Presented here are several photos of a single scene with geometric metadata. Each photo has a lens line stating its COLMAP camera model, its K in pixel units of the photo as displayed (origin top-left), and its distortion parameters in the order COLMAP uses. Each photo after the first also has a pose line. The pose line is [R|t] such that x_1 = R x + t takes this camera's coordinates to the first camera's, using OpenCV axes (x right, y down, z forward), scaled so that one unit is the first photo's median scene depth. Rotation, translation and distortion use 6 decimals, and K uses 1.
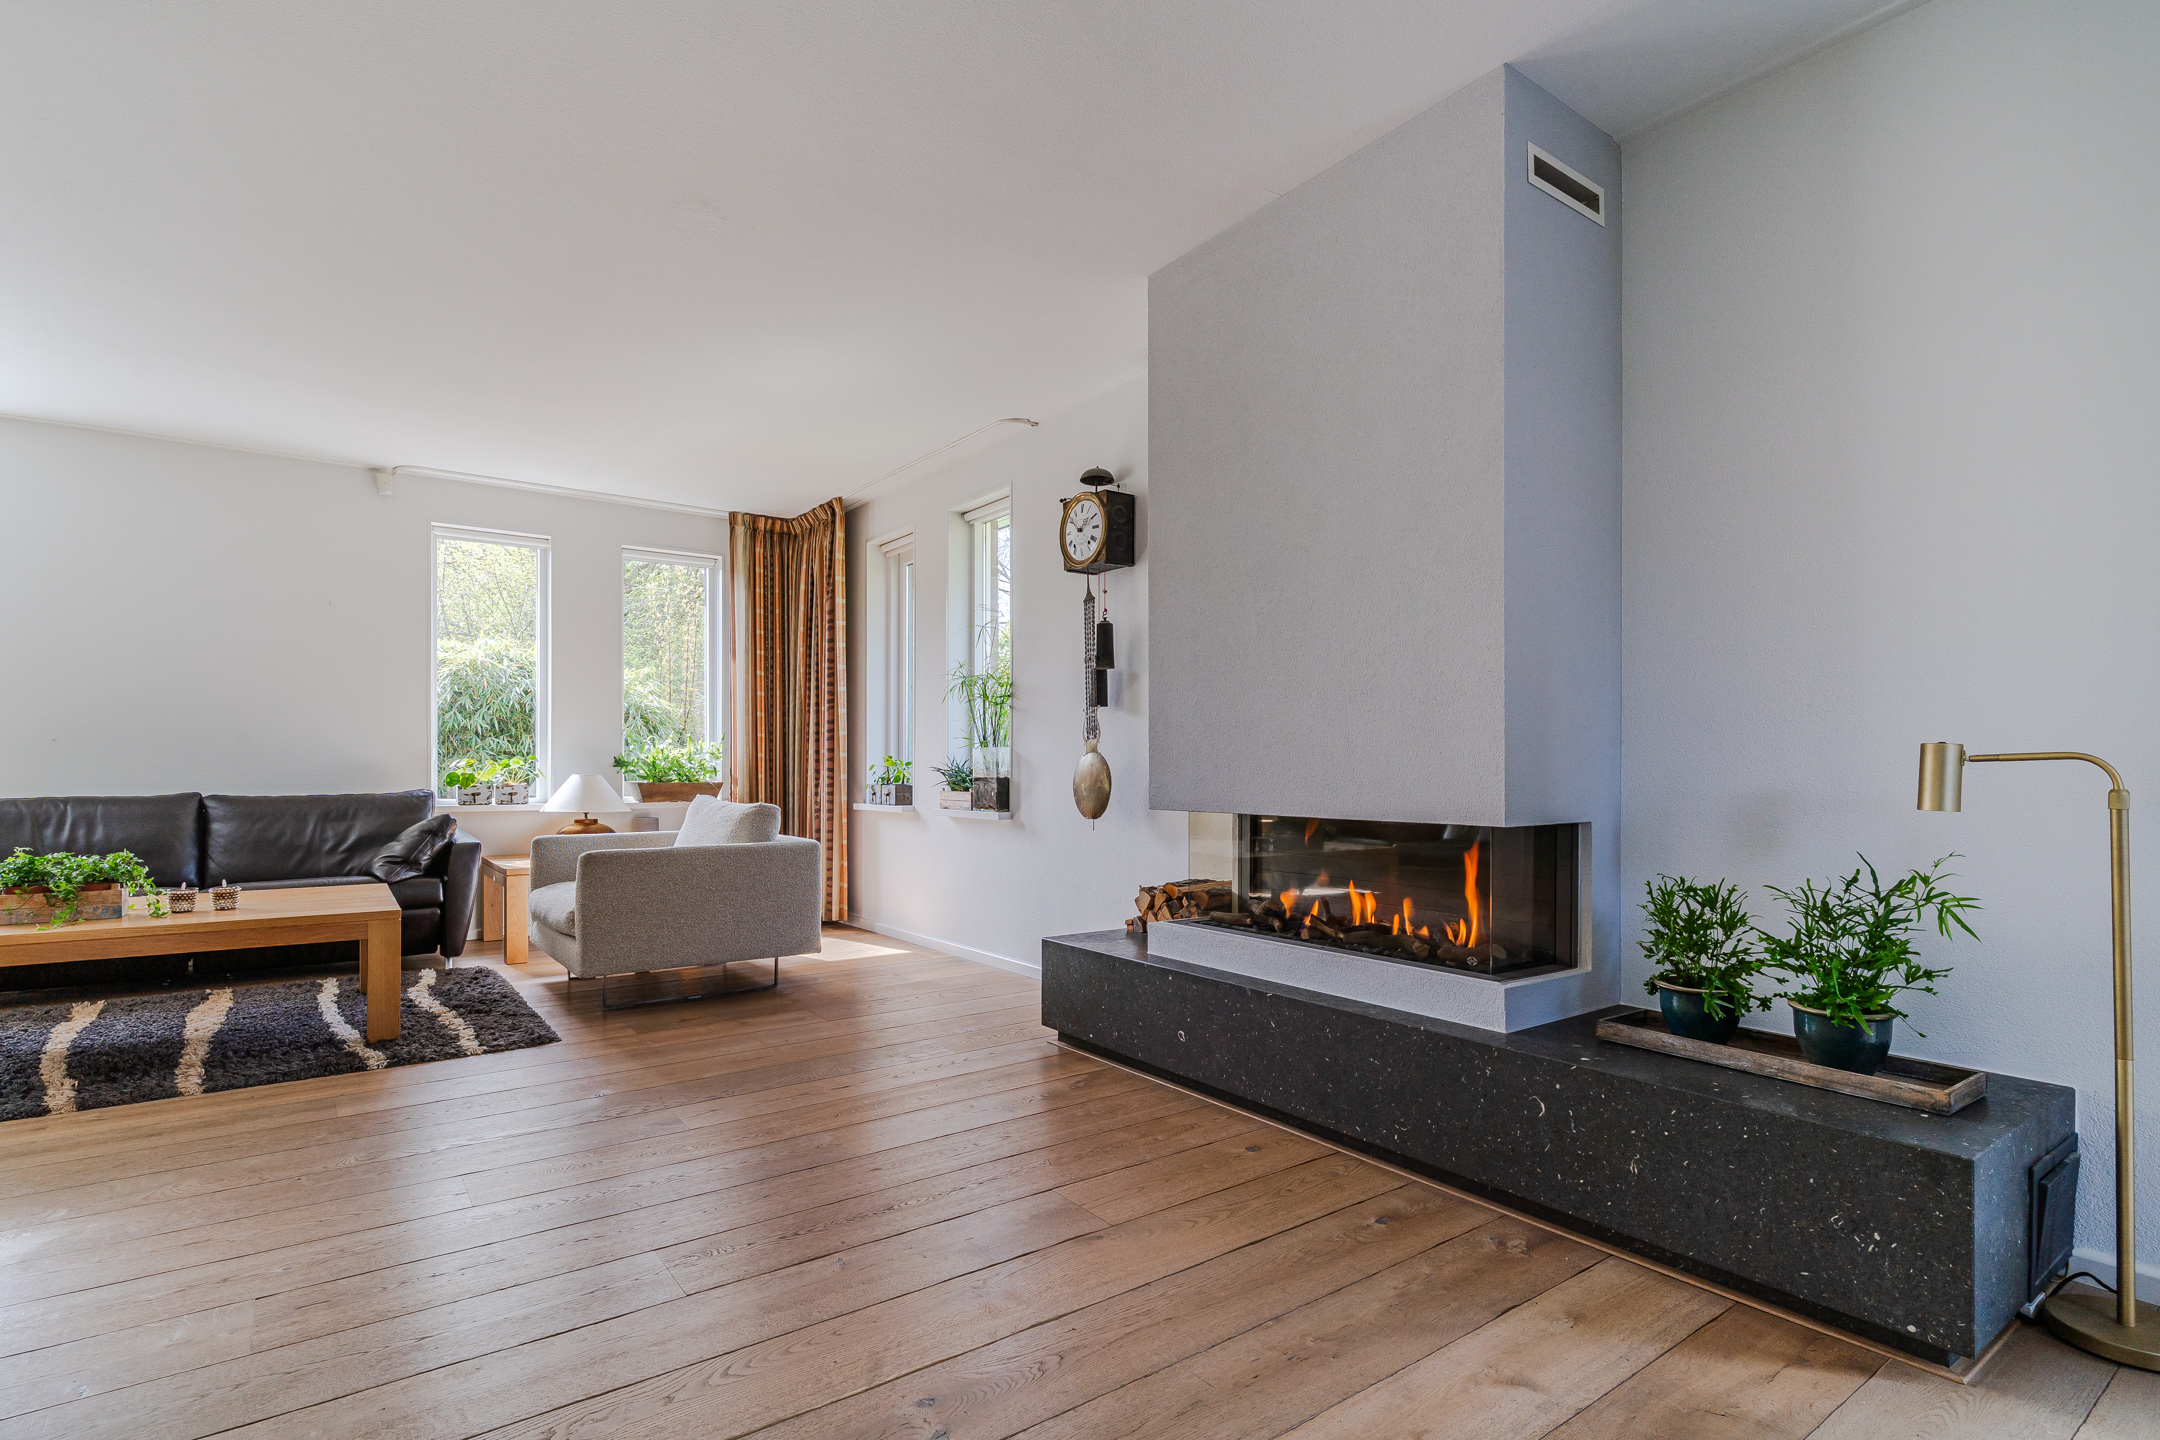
lens RADIAL K [[1051.2, 0, 1079.9], [0, 1051.2, 772.1], [0, 0, 1]] dist [-0.001604, -0.000549]
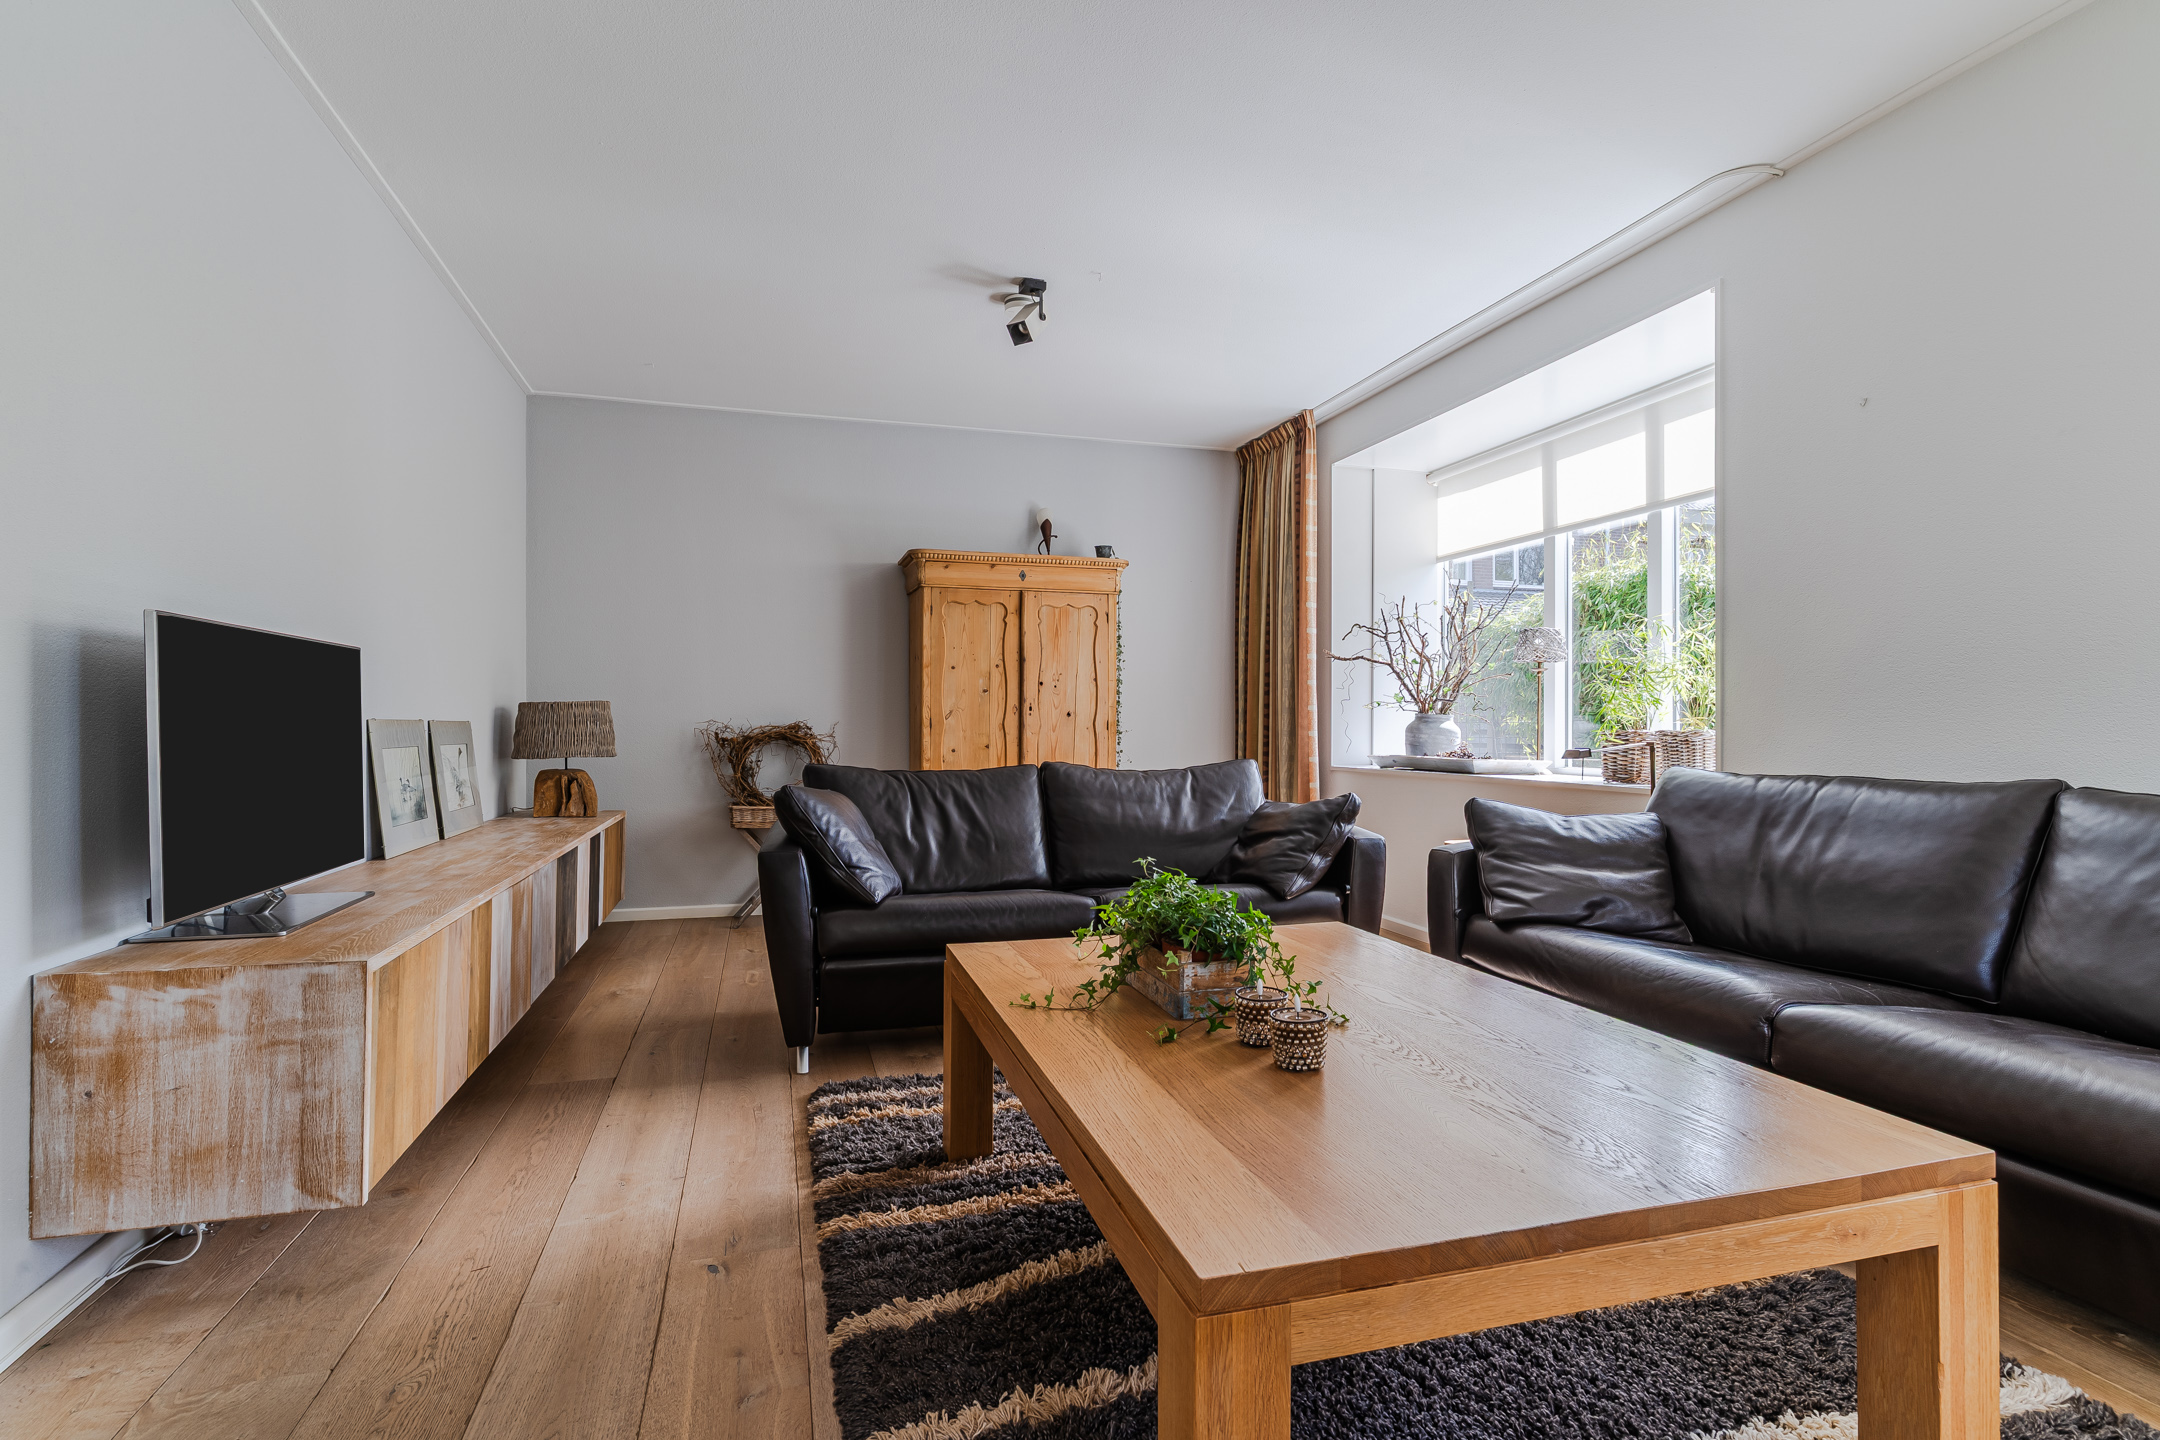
lens RADIAL K [[1041.5, 0, 1080.0], [0, 1041.5, 720.0], [0, 0, 1]] dist [0.000143, 0.000381]
pose [[-0.342936, -0.006789, -0.939334, -0.261620], [-0.005190, 0.999972, -0.005333, -0.000908], [0.939345, 0.003046, -0.342961, 0.690196]]
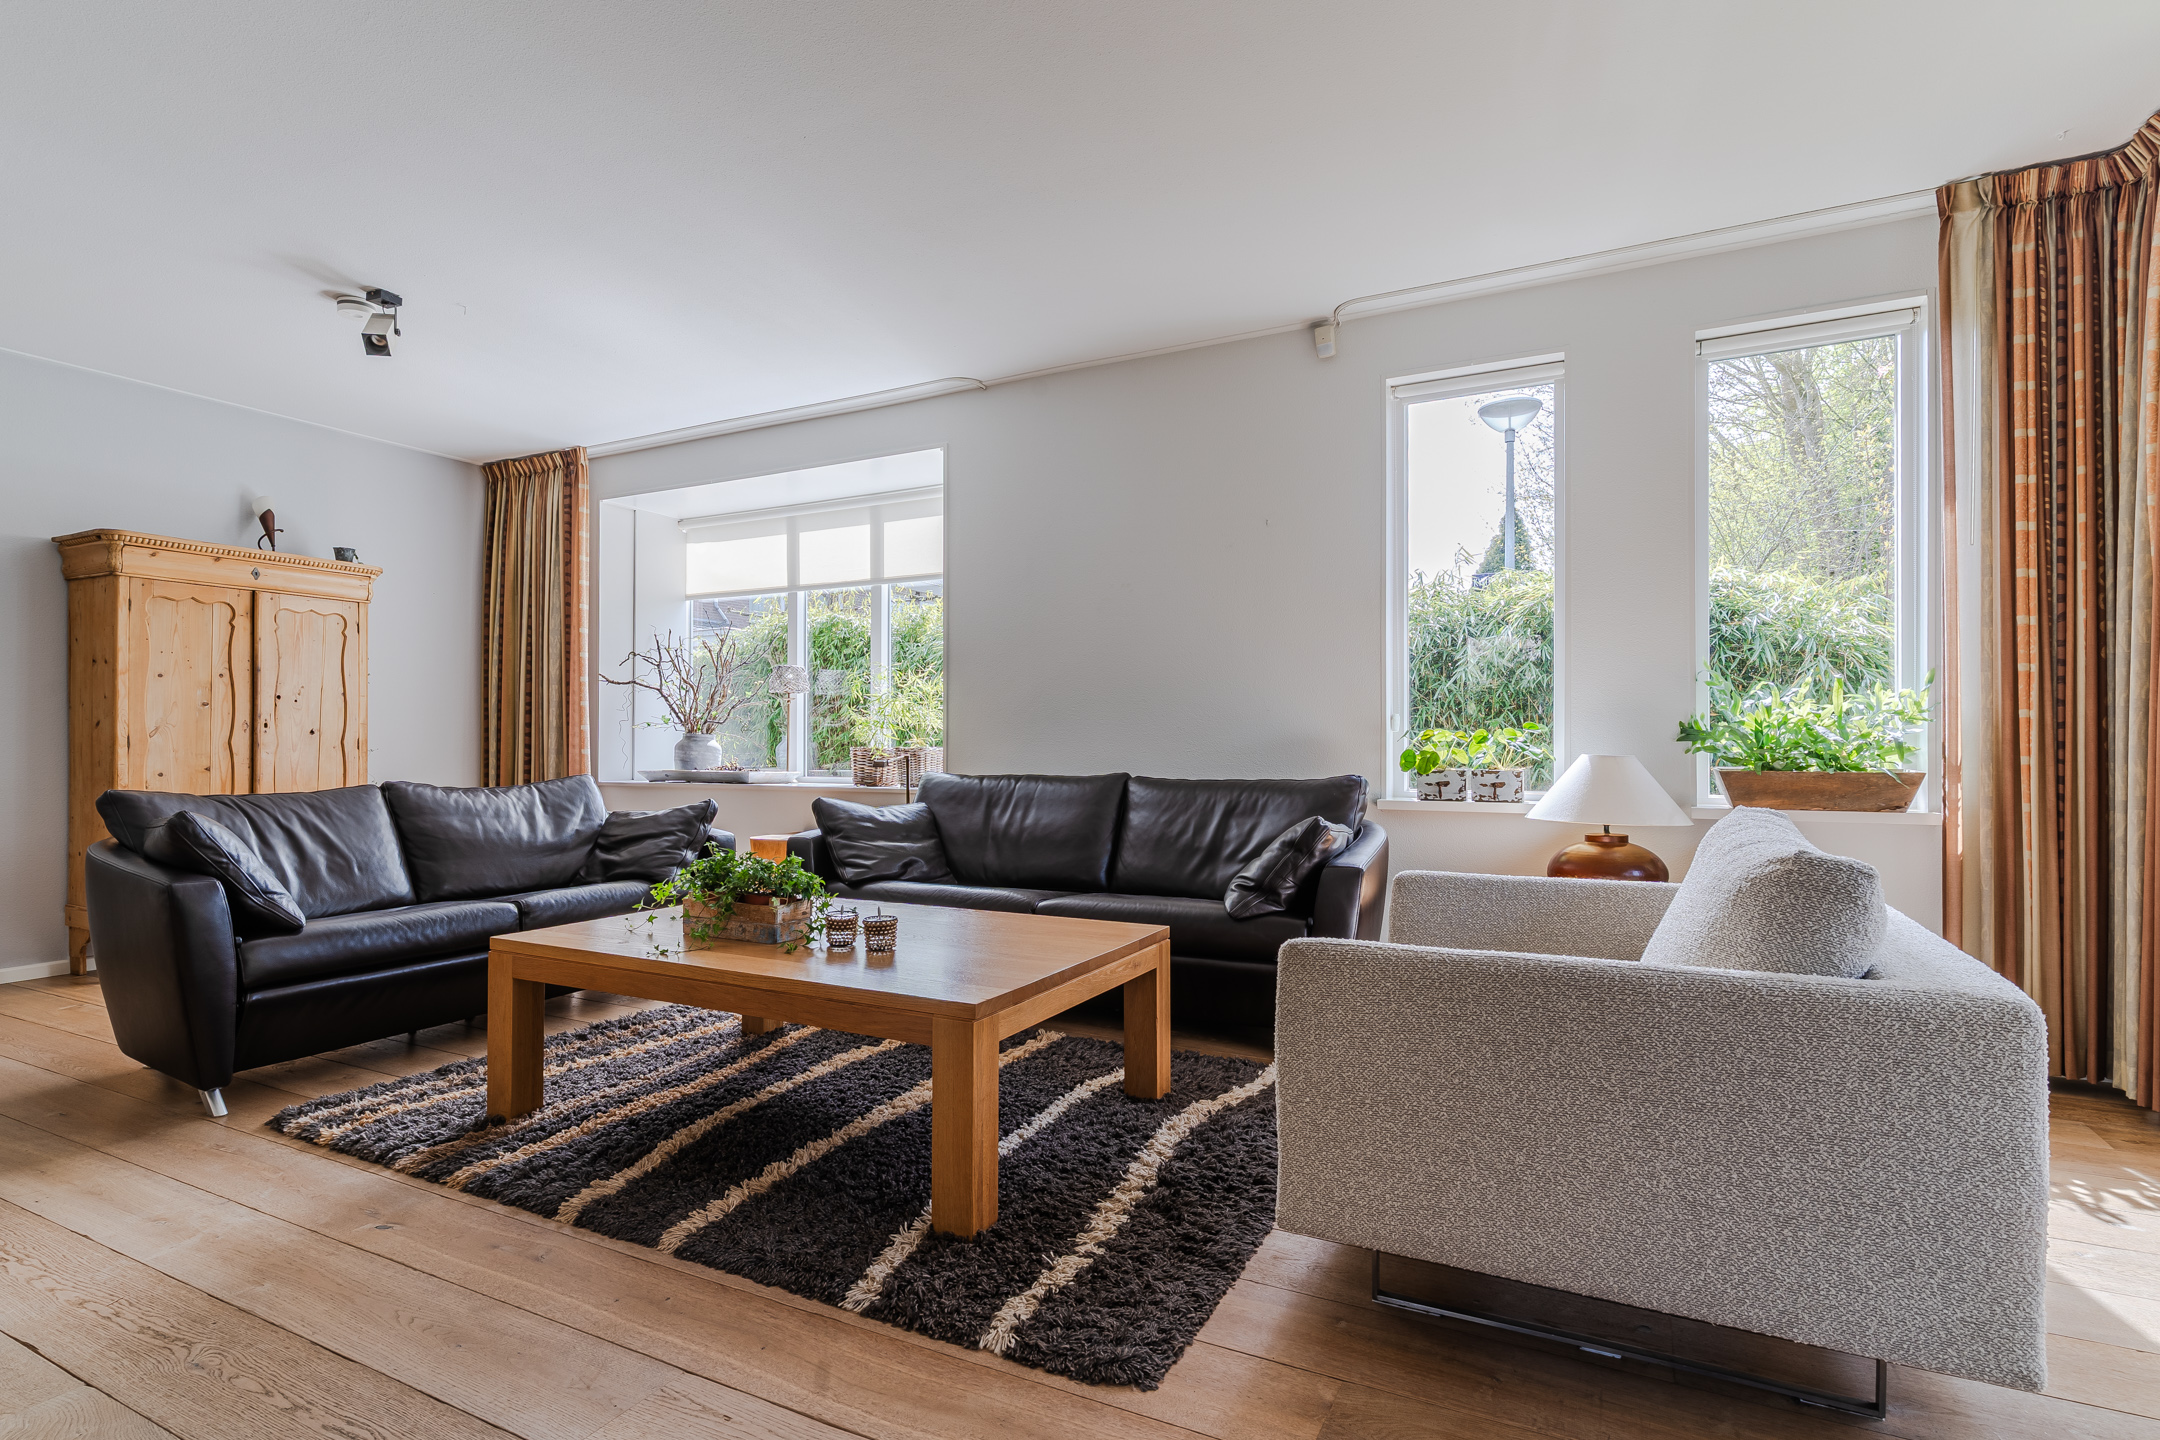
lens RADIAL K [[1097.6, 0, 1039.5], [0, 1097.6, 743.1], [0, 0, 1]] dist [-0.000430, -0.000389]
pose [[0.425783, -0.001094, -0.904825, -0.077068], [-0.003170, 0.999991, -0.002701, -0.001327], [0.904820, 0.004018, 0.425776, 0.513083]]
